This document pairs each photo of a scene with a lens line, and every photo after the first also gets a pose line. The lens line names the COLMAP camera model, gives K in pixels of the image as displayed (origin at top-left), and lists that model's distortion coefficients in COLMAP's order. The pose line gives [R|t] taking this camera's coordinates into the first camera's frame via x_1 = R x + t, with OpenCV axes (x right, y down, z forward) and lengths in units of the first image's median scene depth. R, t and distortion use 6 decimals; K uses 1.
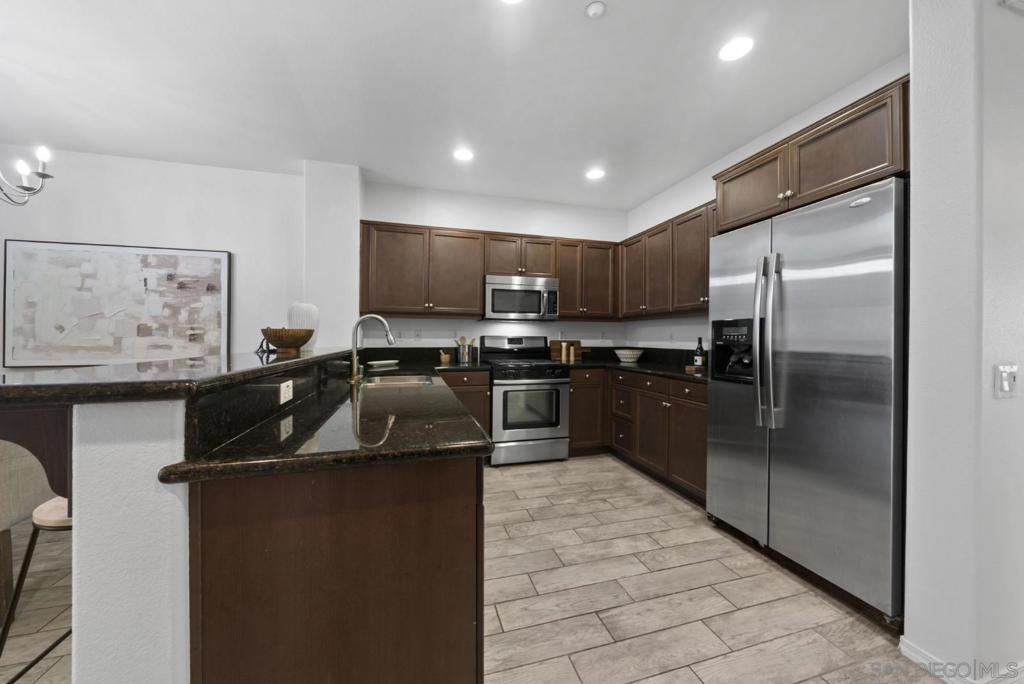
lens RADIAL K [[356.6, 0, 508.0], [0, 356.6, 337.8], [0, 0, 1]] dist [-0.004667, -0.000106]
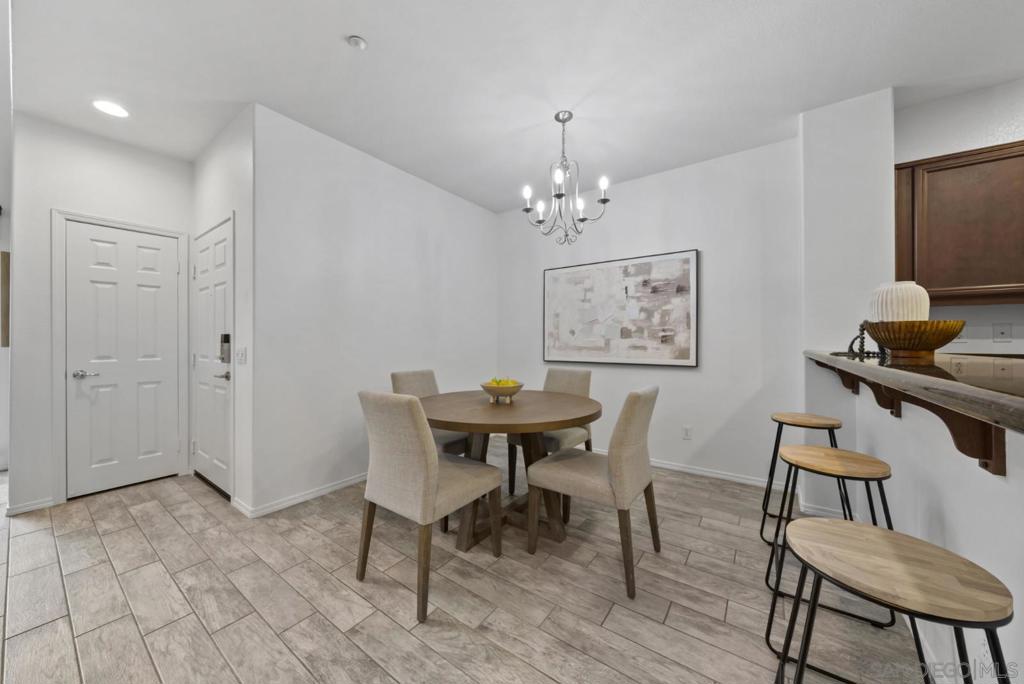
lens RADIAL K [[357.1, 0, 509.1], [0, 357.1, 339.1], [0, 0, 1]] dist [-0.005143, 0.000270]
pose [[0.628227, -0.007431, -0.777995, -0.372345], [0.001878, 0.999966, -0.008035, 0.006858], [0.778028, 0.003587, 0.628220, 0.000529]]
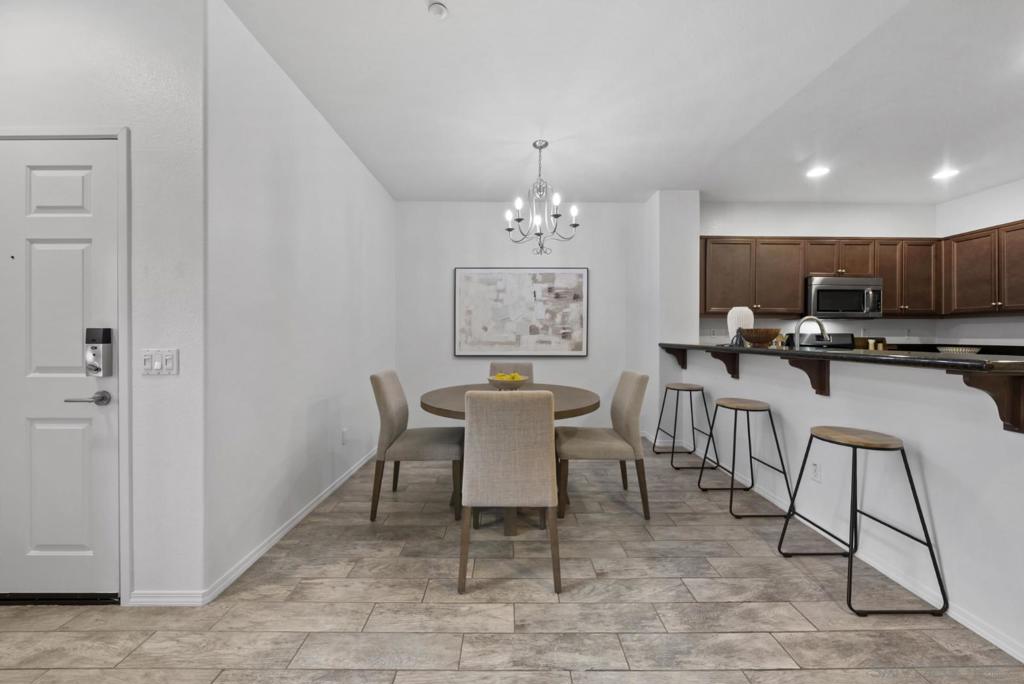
lens RADIAL K [[356.8, 0, 509.9], [0, 356.8, 335.7], [0, 0, 1]] dist [-0.004457, 0.000019]
pose [[0.966139, -0.001331, -0.258021, -0.756349], [0.001684, 0.999998, 0.001147, -0.001192], [0.258018, -0.001543, 0.966139, -0.322376]]
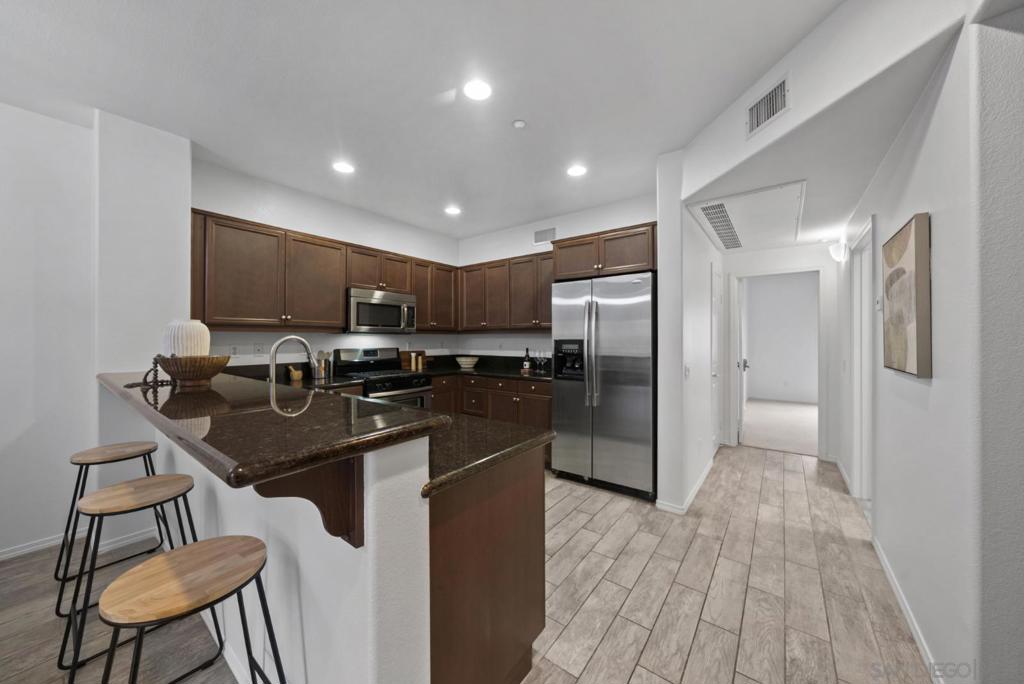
lens RADIAL K [[356.8, 0, 509.9], [0, 356.8, 335.7], [0, 0, 1]] dist [-0.004457, 0.000019]
pose [[0.794943, -0.001393, 0.606682, -0.350025], [0.006174, 0.999964, -0.005794, -0.040533], [-0.606652, 0.008351, 0.794924, -0.054376]]
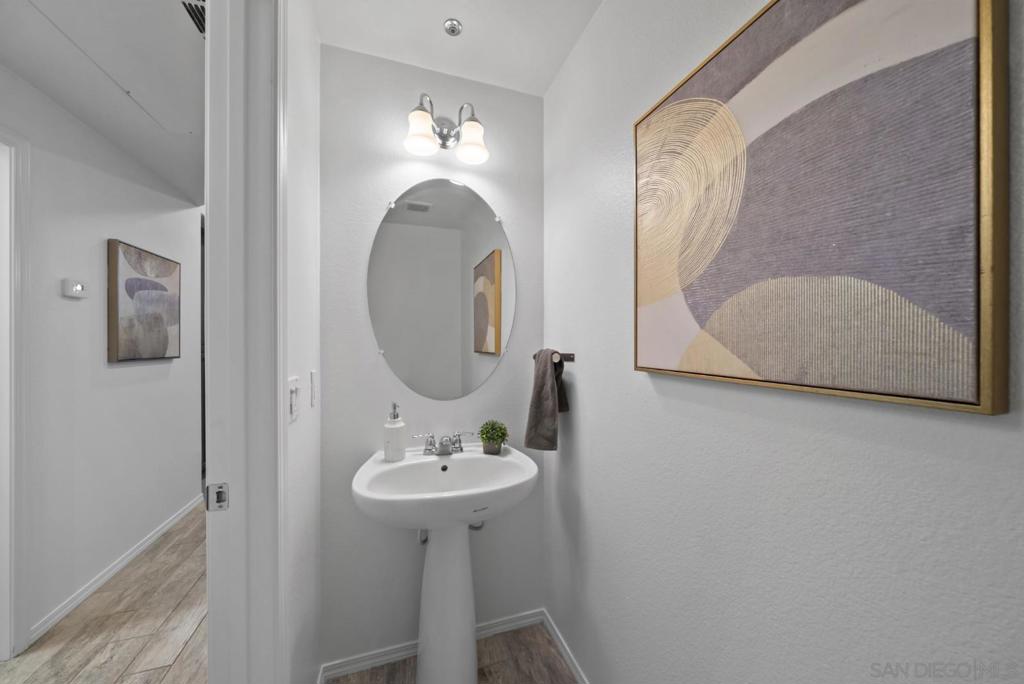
lens RADIAL K [[354.7, 0, 512.0], [0, 354.7, 342.0], [0, 0, 1]] dist [-0.004852, -0.000005]
pose [[0.057248, -0.001295, -0.998359, 1.236200], [-0.003350, 0.999993, -0.001489, -0.021292], [0.998354, 0.003430, 0.057244, 0.716784]]
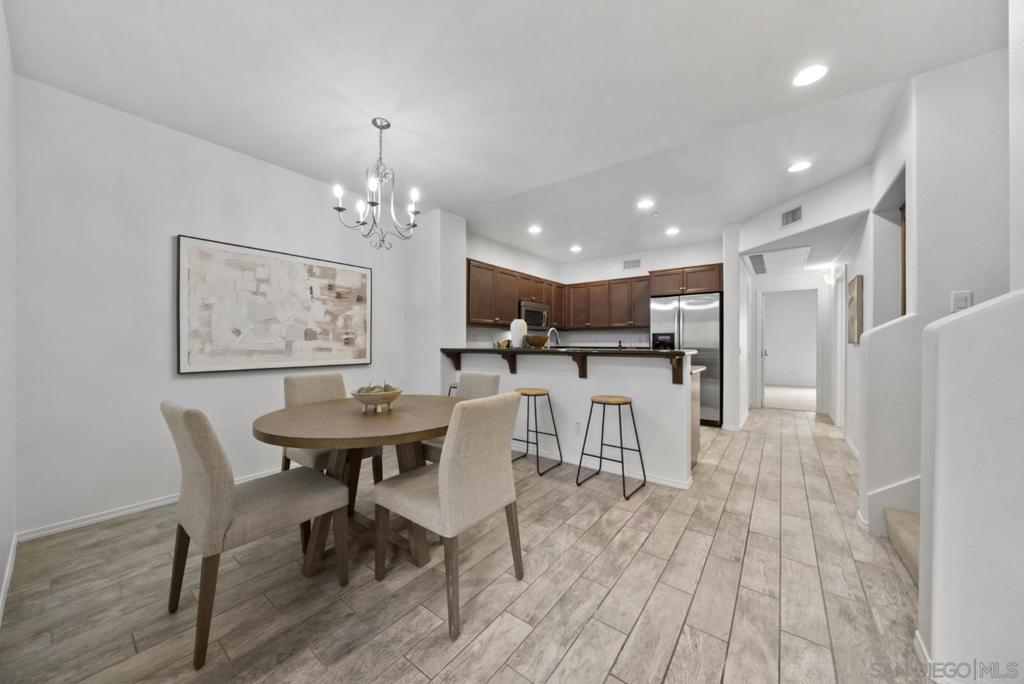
lens RADIAL K [[354.7, 0, 512.0], [0, 354.7, 342.0], [0, 0, 1]] dist [-0.004852, -0.000005]
pose [[0.794656, -0.003990, 0.607046, -1.178361], [0.005564, 0.999984, -0.000710, 0.005546], [-0.607034, 0.003942, 0.794666, -0.231781]]
